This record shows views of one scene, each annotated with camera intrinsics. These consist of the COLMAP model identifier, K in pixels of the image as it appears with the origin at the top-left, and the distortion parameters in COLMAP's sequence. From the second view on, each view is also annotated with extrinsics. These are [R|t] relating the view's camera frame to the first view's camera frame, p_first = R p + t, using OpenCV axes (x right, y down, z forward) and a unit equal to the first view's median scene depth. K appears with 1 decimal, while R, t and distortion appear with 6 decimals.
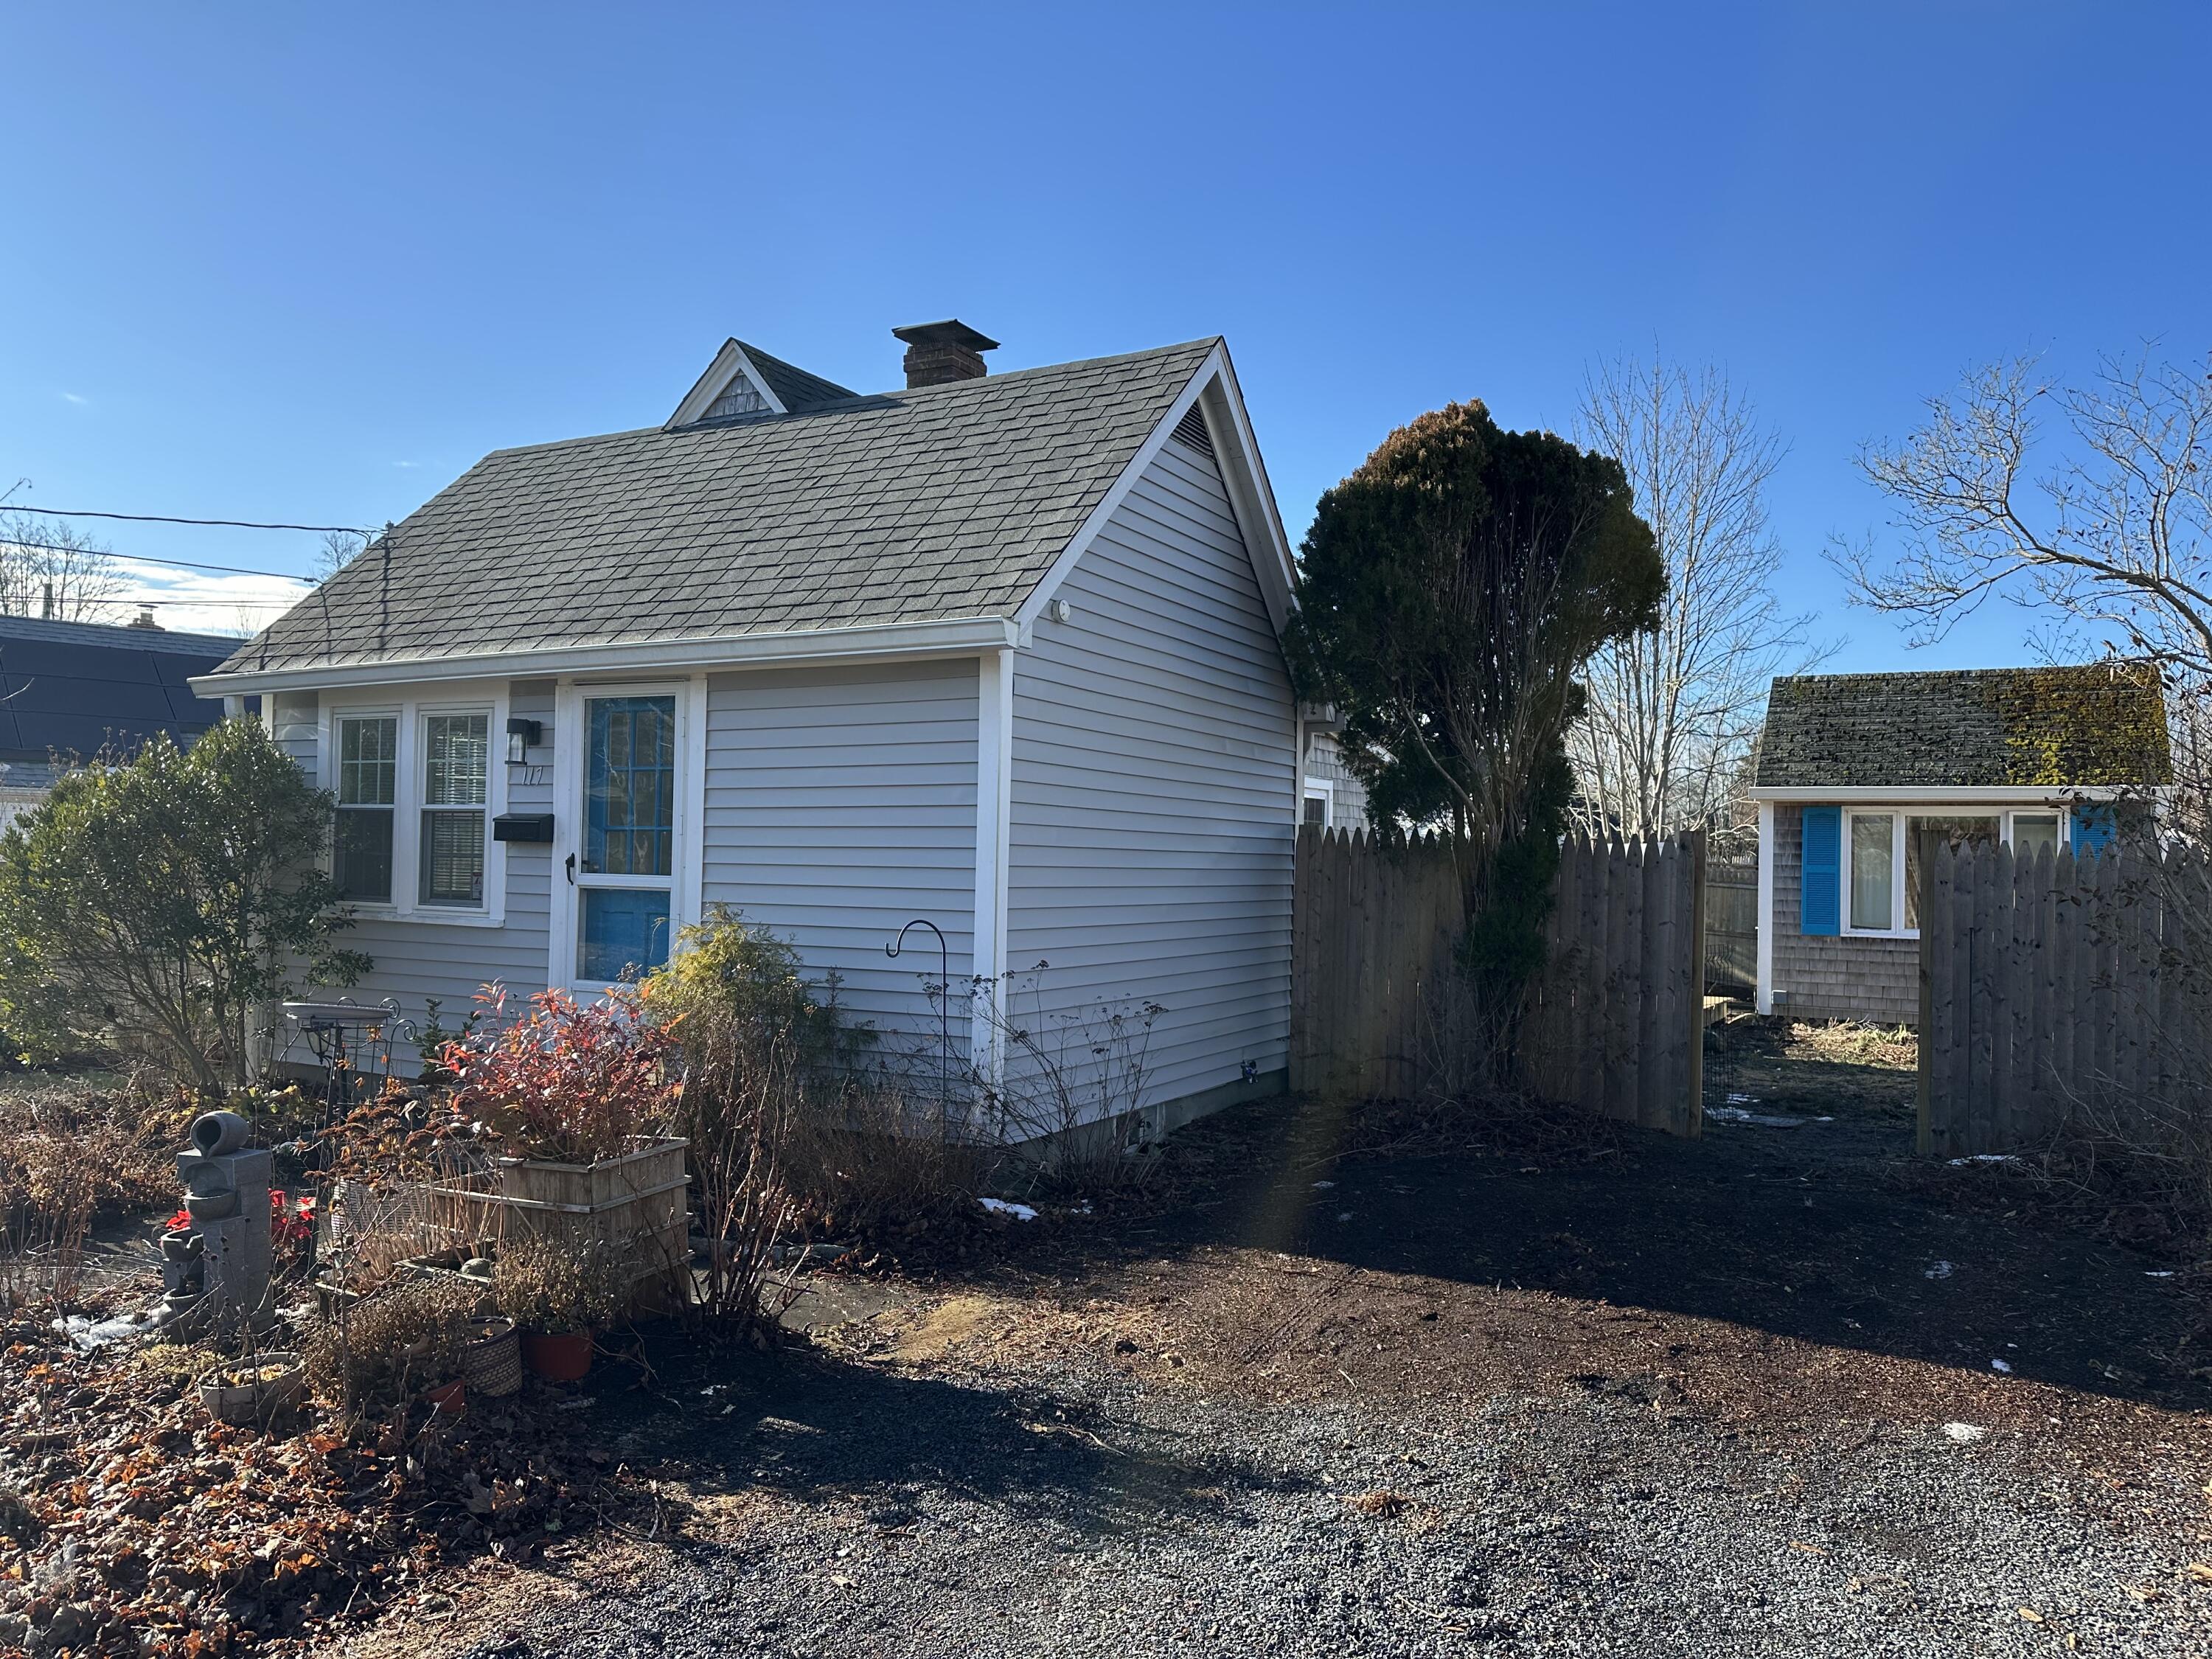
lens RADIAL K [[1540.2, 0, 1106.0], [0, 1540.2, 829.5], [0, 0, 1]] dist [0.077778, -0.106066]
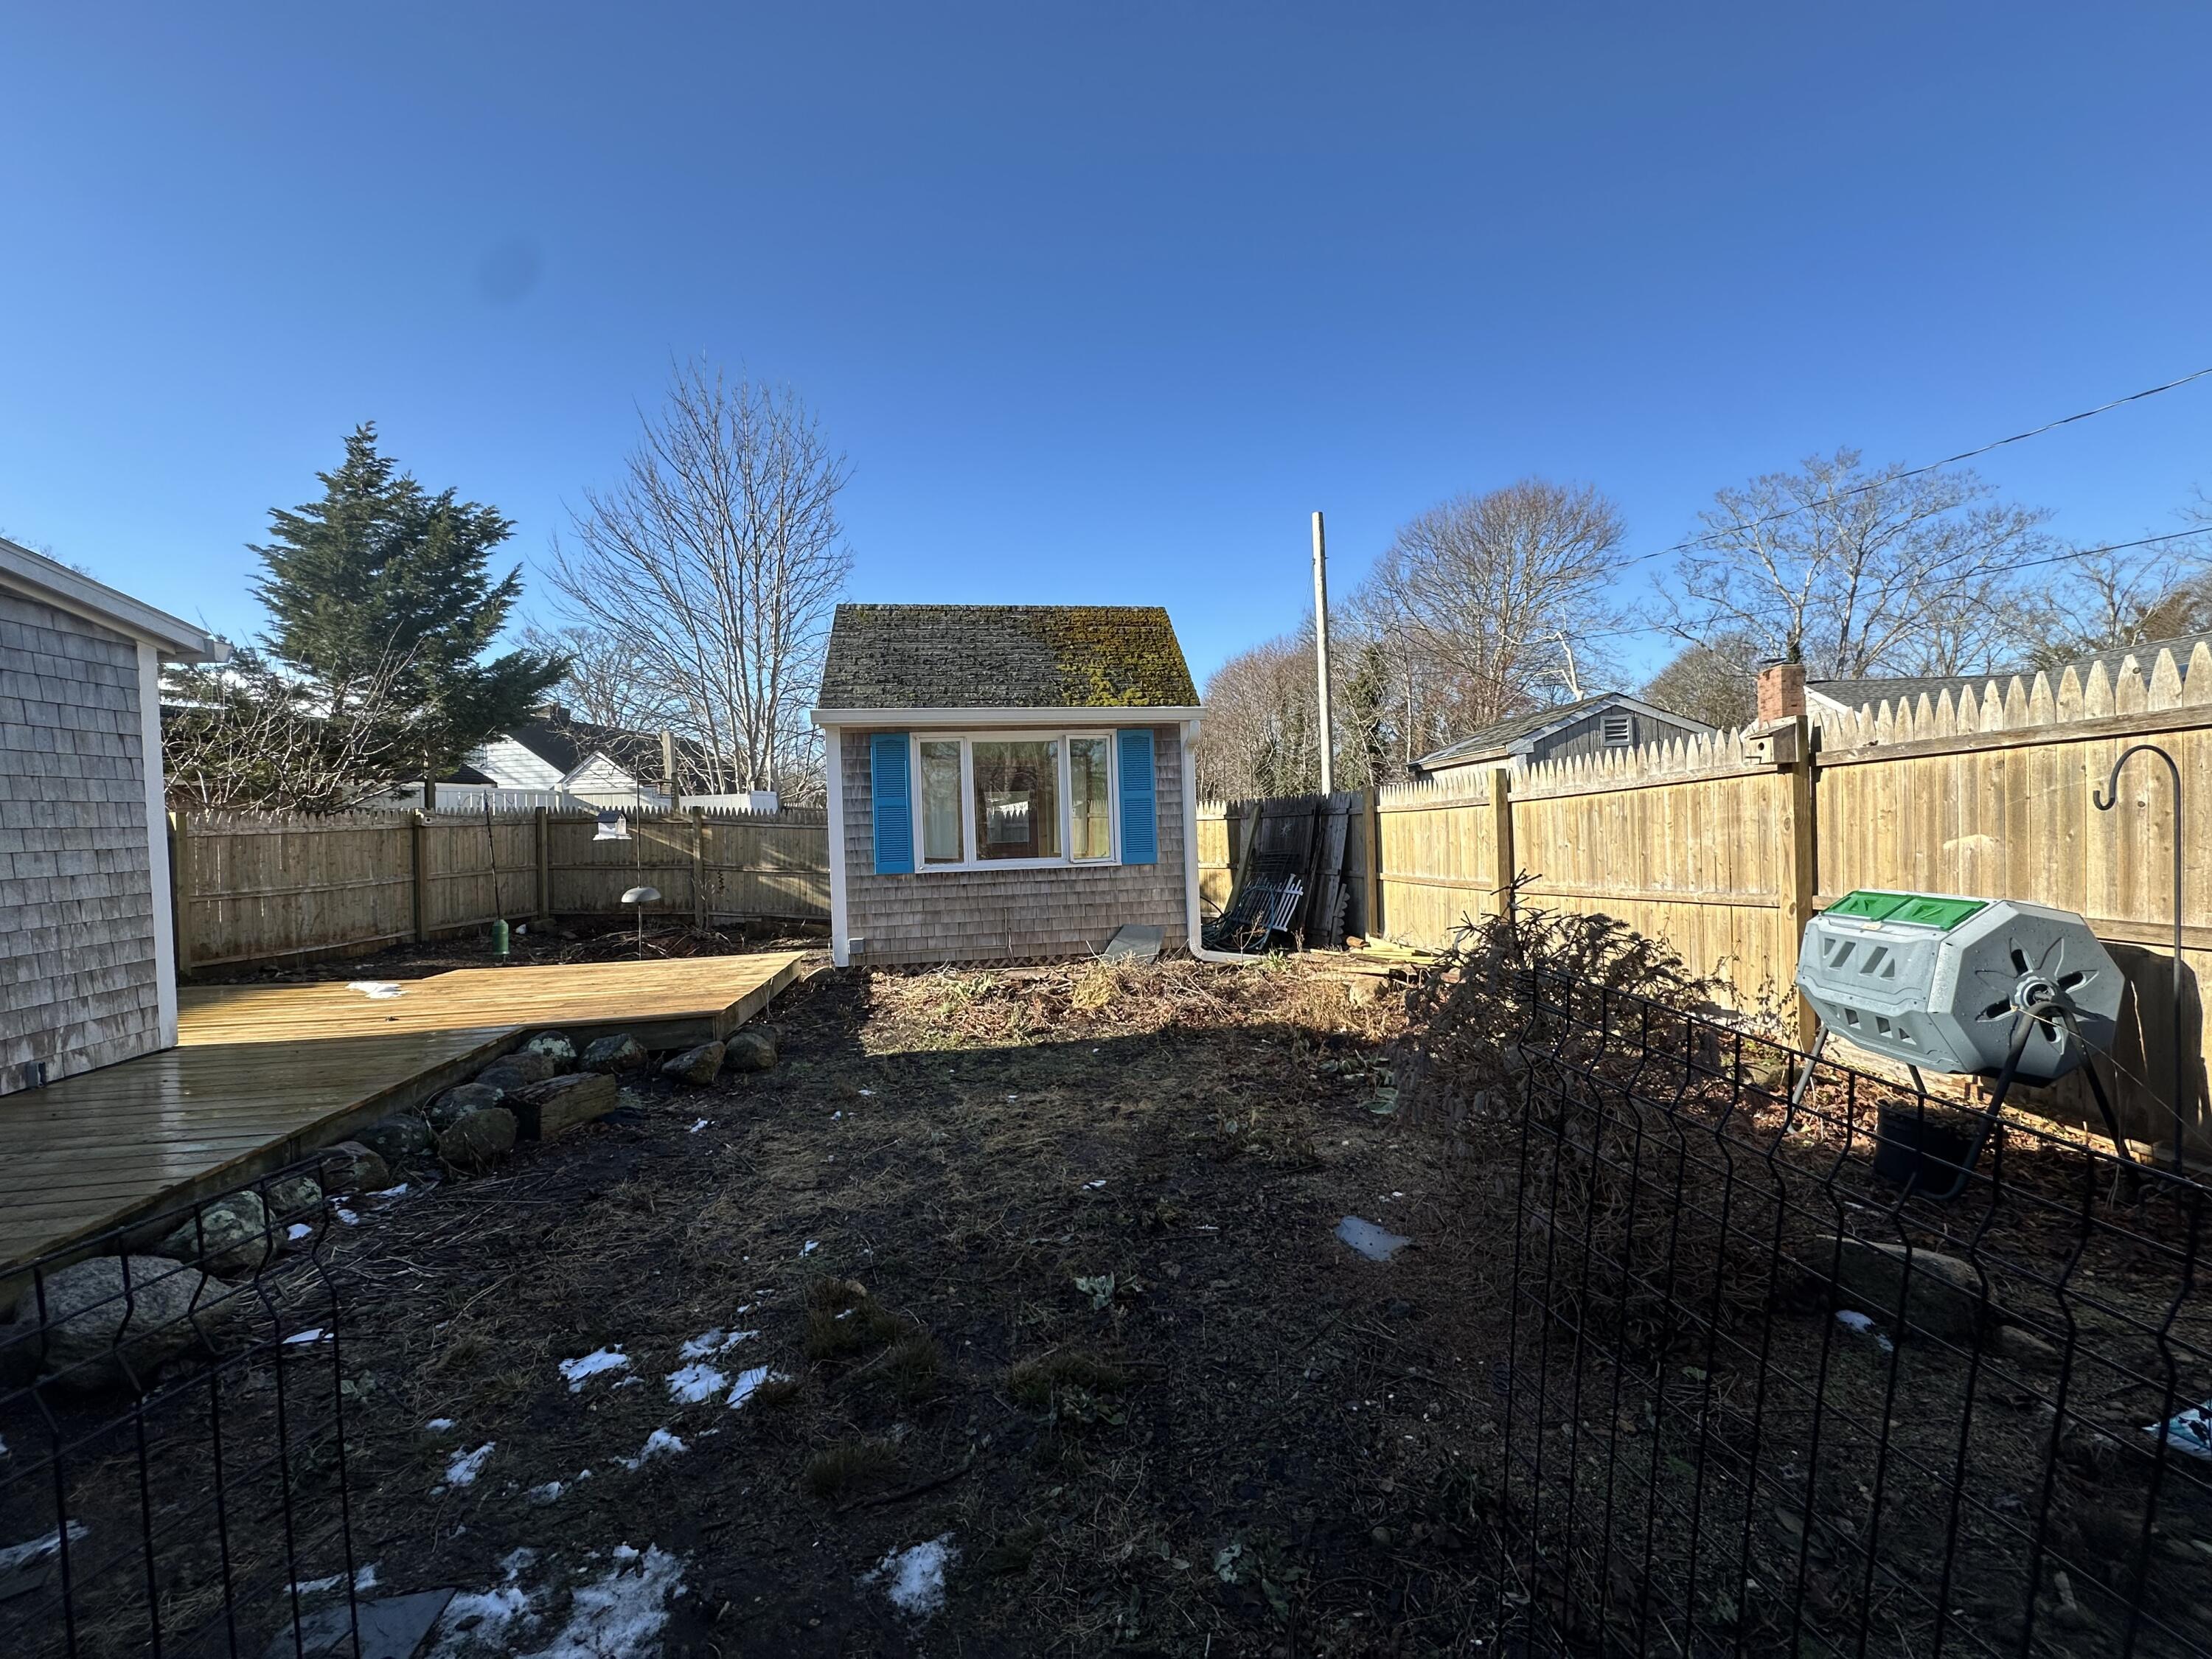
lens RADIAL K [[872.1, 0, 1105.0], [0, 872.1, 836.6], [0, 0, 1]] dist [-0.008462, -0.000373]
pose [[0.787974, -0.059929, 0.612785, 0.438080], [0.035356, 0.998014, 0.052139, 0.042596], [-0.614692, -0.019418, 0.788528, 0.938614]]
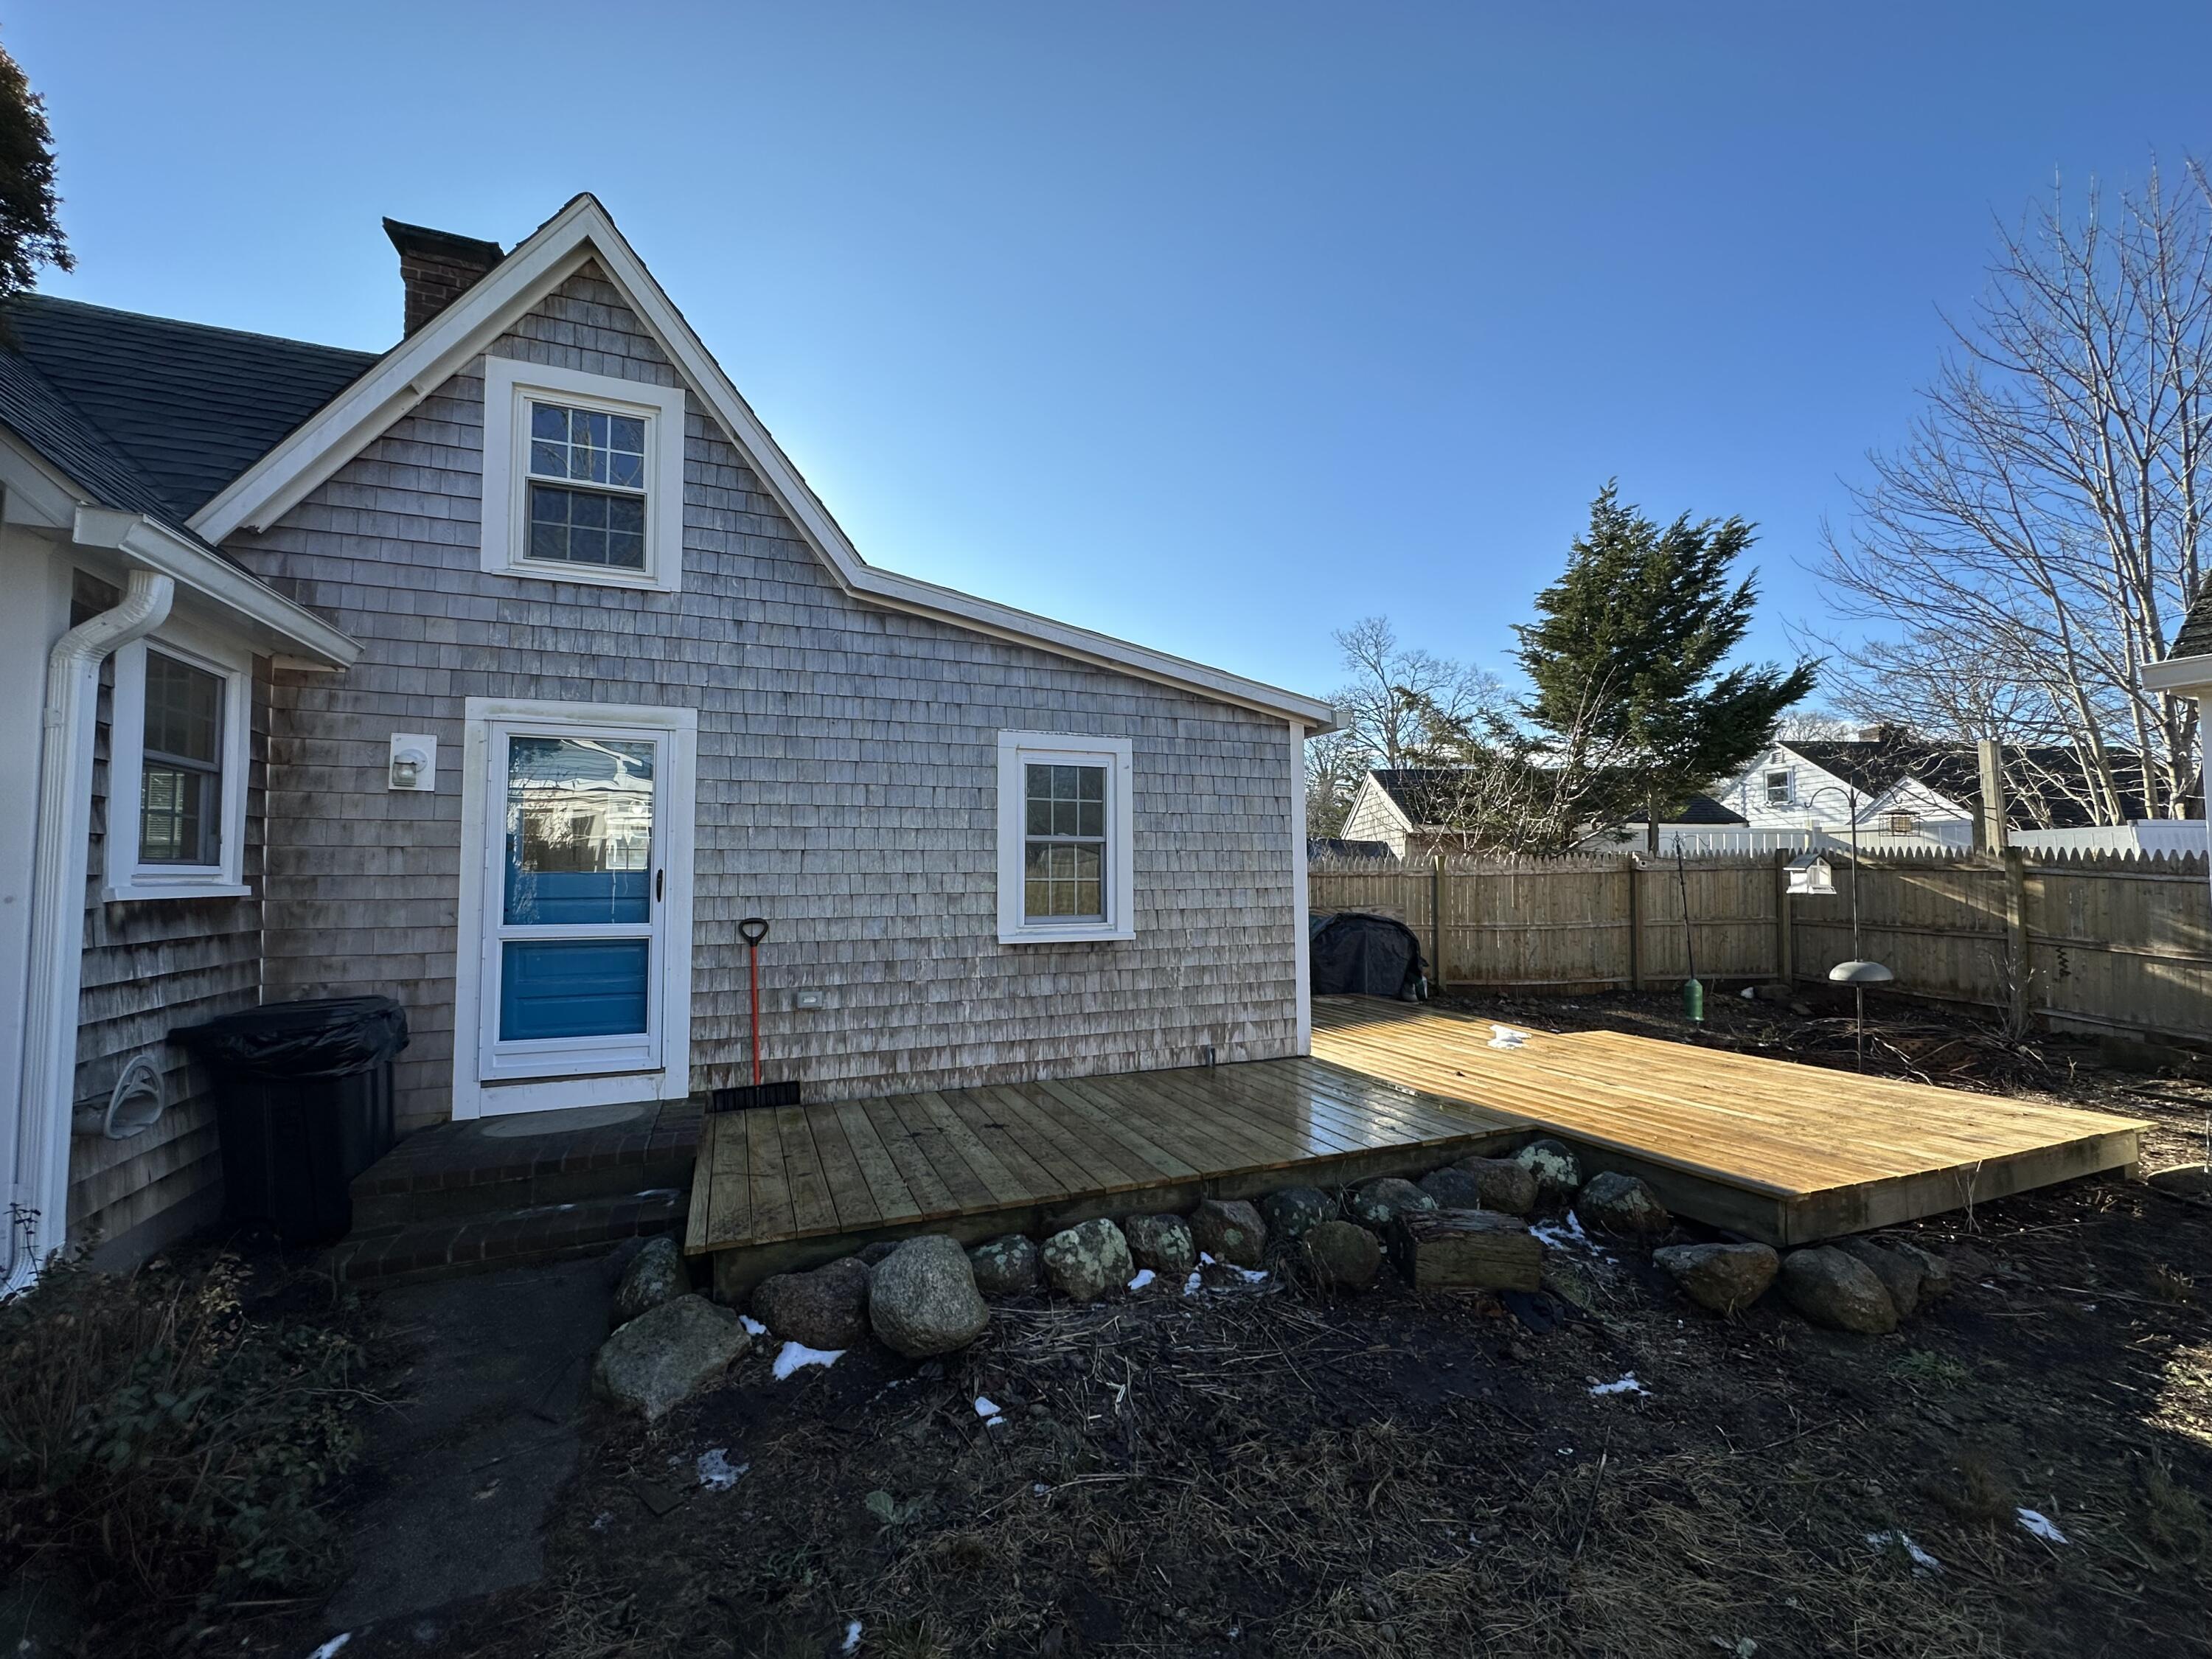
lens RADIAL K [[878.9, 0, 1104.3], [0, 878.9, 833.0], [0, 0, 1]] dist [-0.003793, 0.000736]
pose [[0.784996, -0.058549, -0.616727, 0.542207], [0.033967, 0.998094, -0.051518, 0.043780], [0.618568, 0.019493, 0.785489, 1.049088]]
